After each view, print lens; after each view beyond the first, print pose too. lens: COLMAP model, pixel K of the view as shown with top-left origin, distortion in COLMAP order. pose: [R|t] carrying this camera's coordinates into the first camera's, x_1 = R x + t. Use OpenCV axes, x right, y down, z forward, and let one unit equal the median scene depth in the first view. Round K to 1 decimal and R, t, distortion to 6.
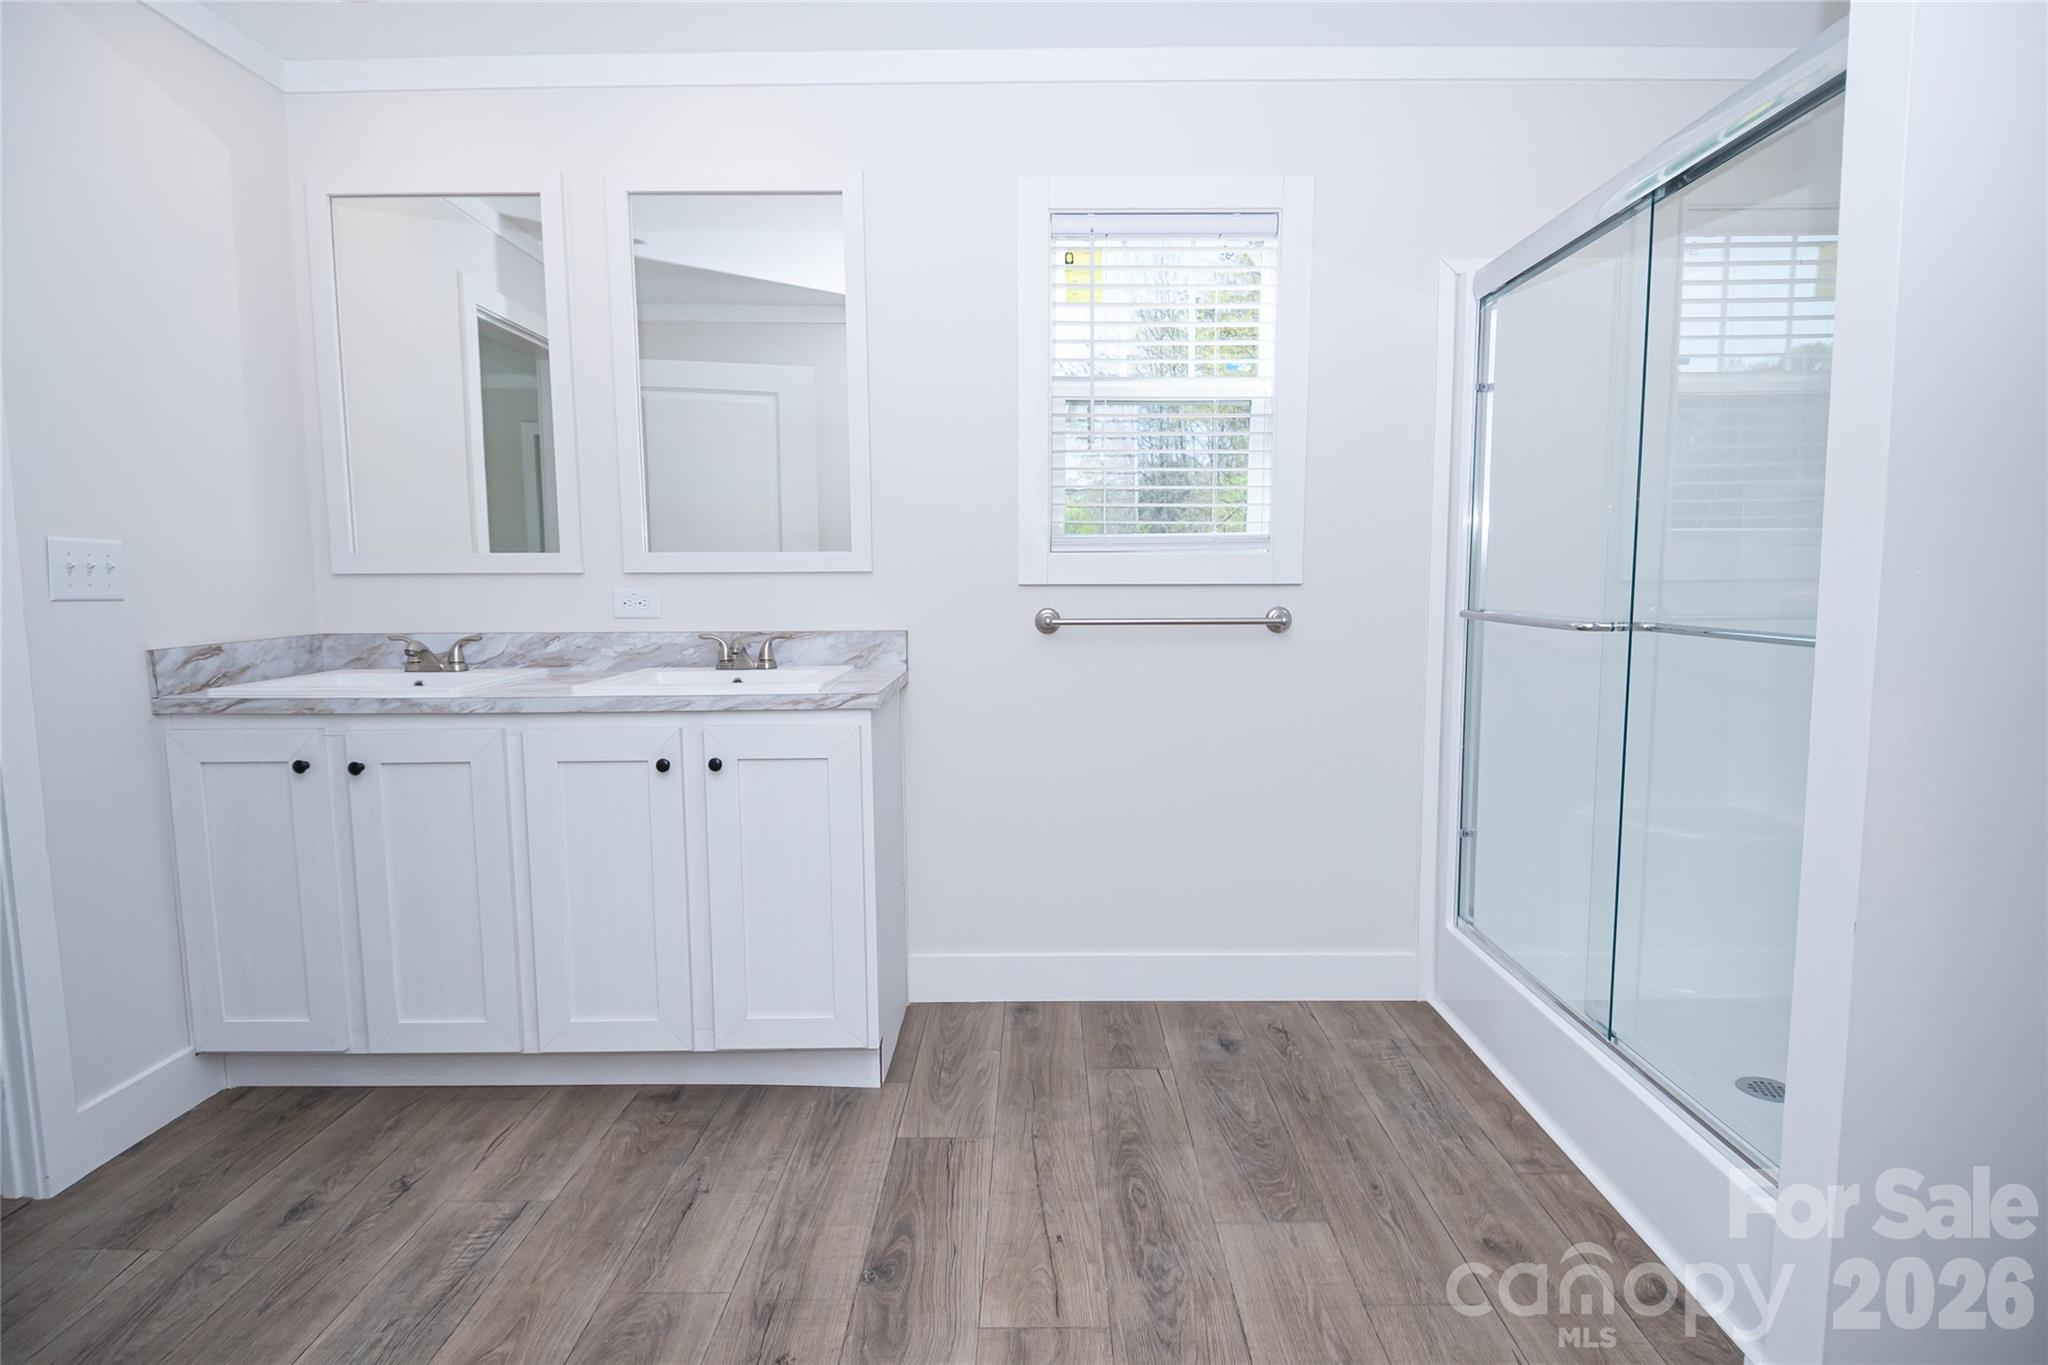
lens RADIAL K [[1065.6, 0, 1039.5], [0, 1065.6, 686.2], [0, 0, 1]] dist [0.033711, -0.047402]
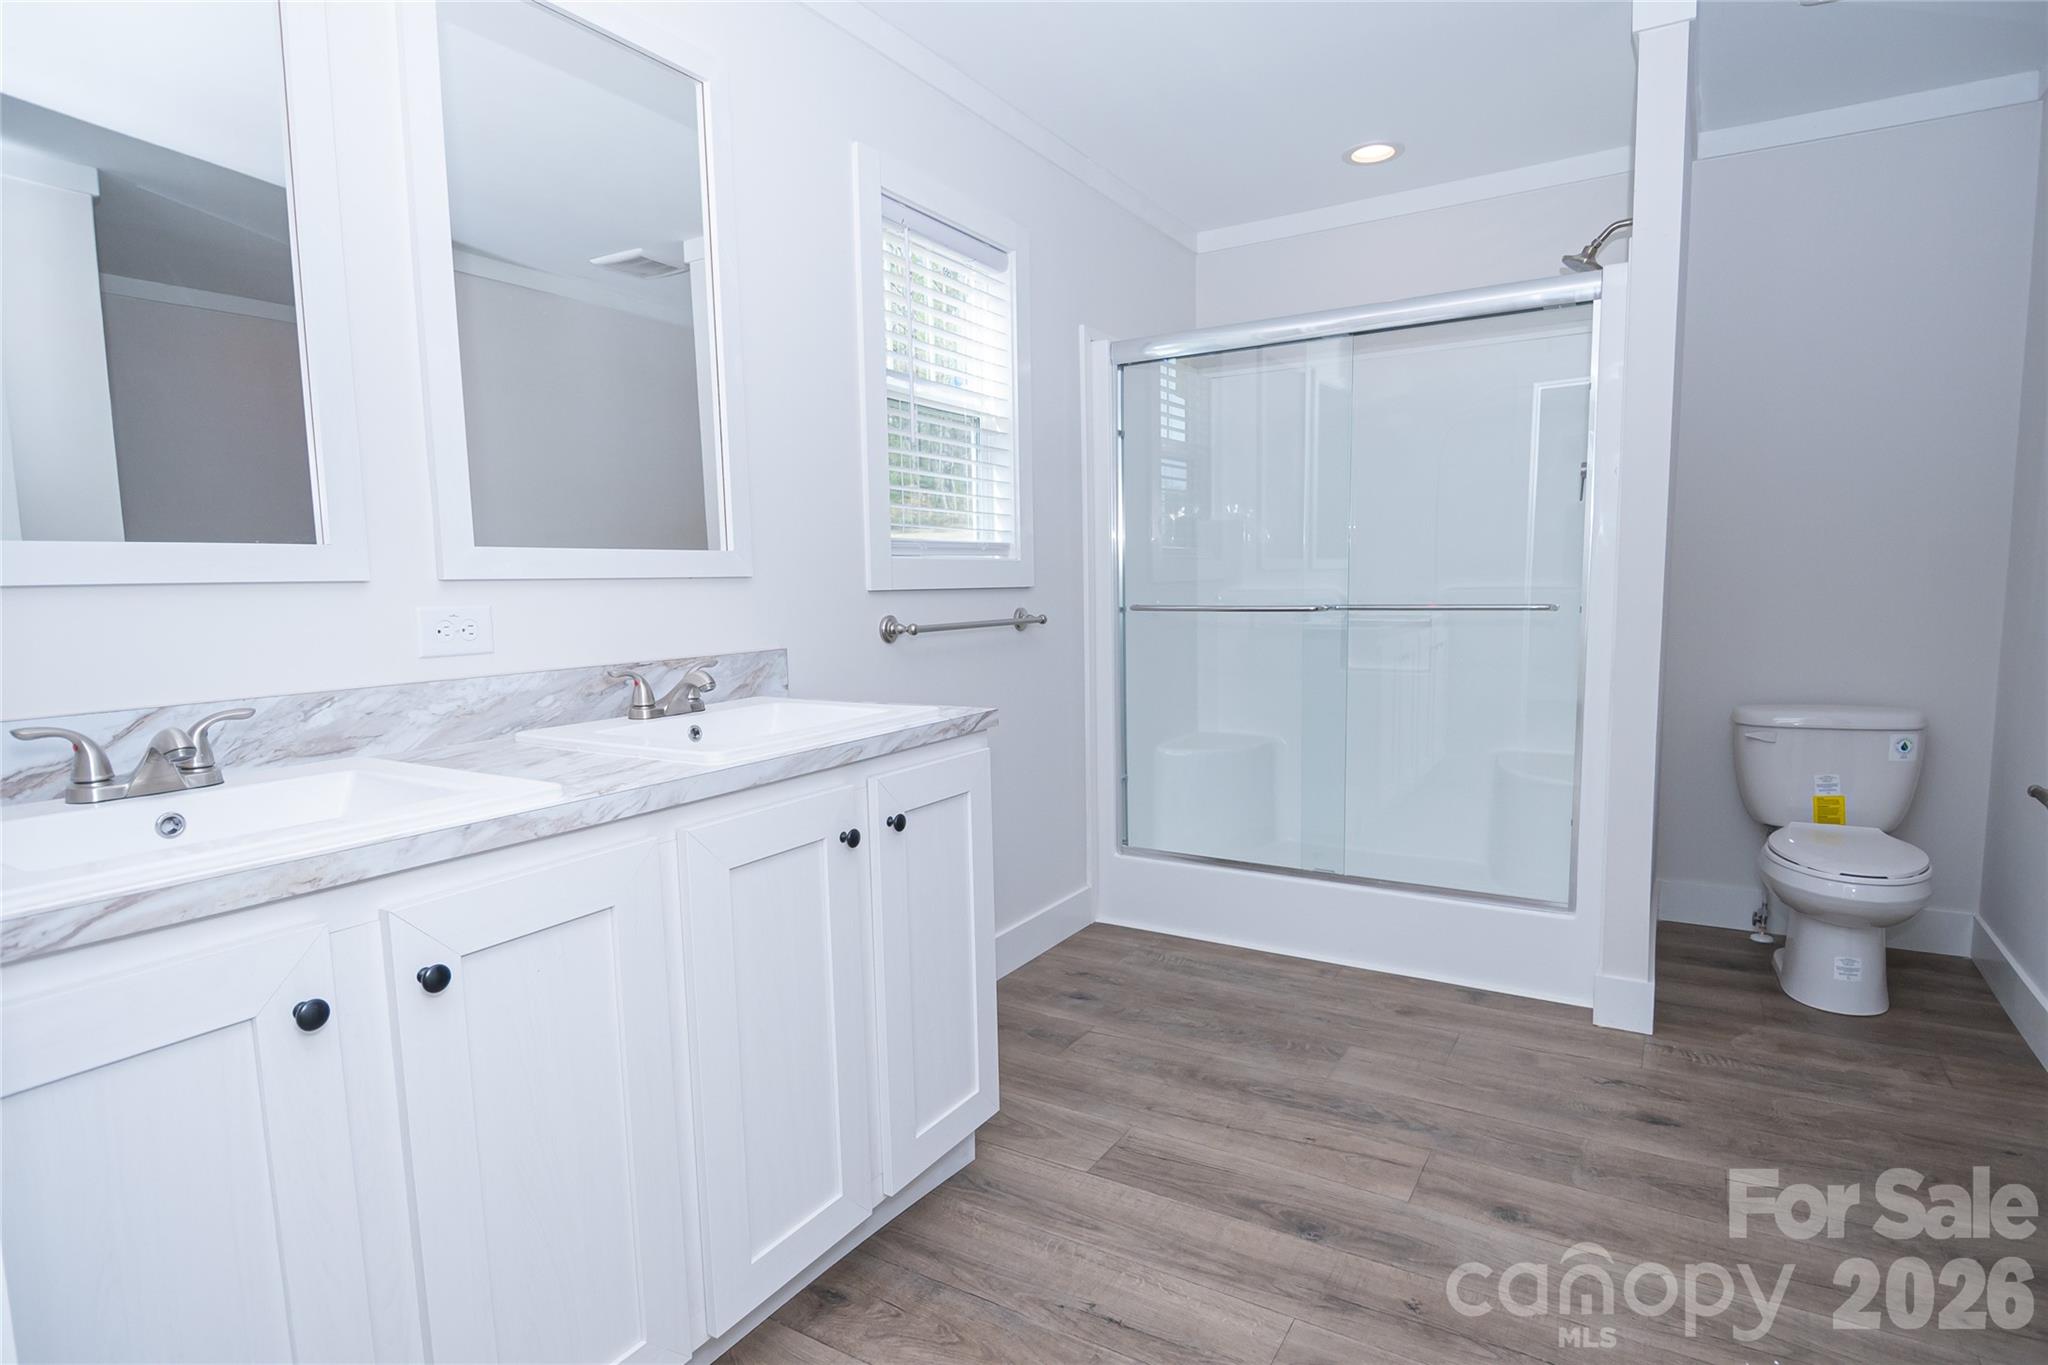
lens RADIAL K [[1065.6, 0, 1039.5], [0, 1065.6, 686.2], [0, 0, 1]] dist [0.033711, -0.047402]
pose [[0.514349, -0.090258, 0.852818, -0.892917], [0.103615, 0.993701, 0.042676, -0.046895], [-0.851299, 0.066415, 0.520461, 0.500262]]
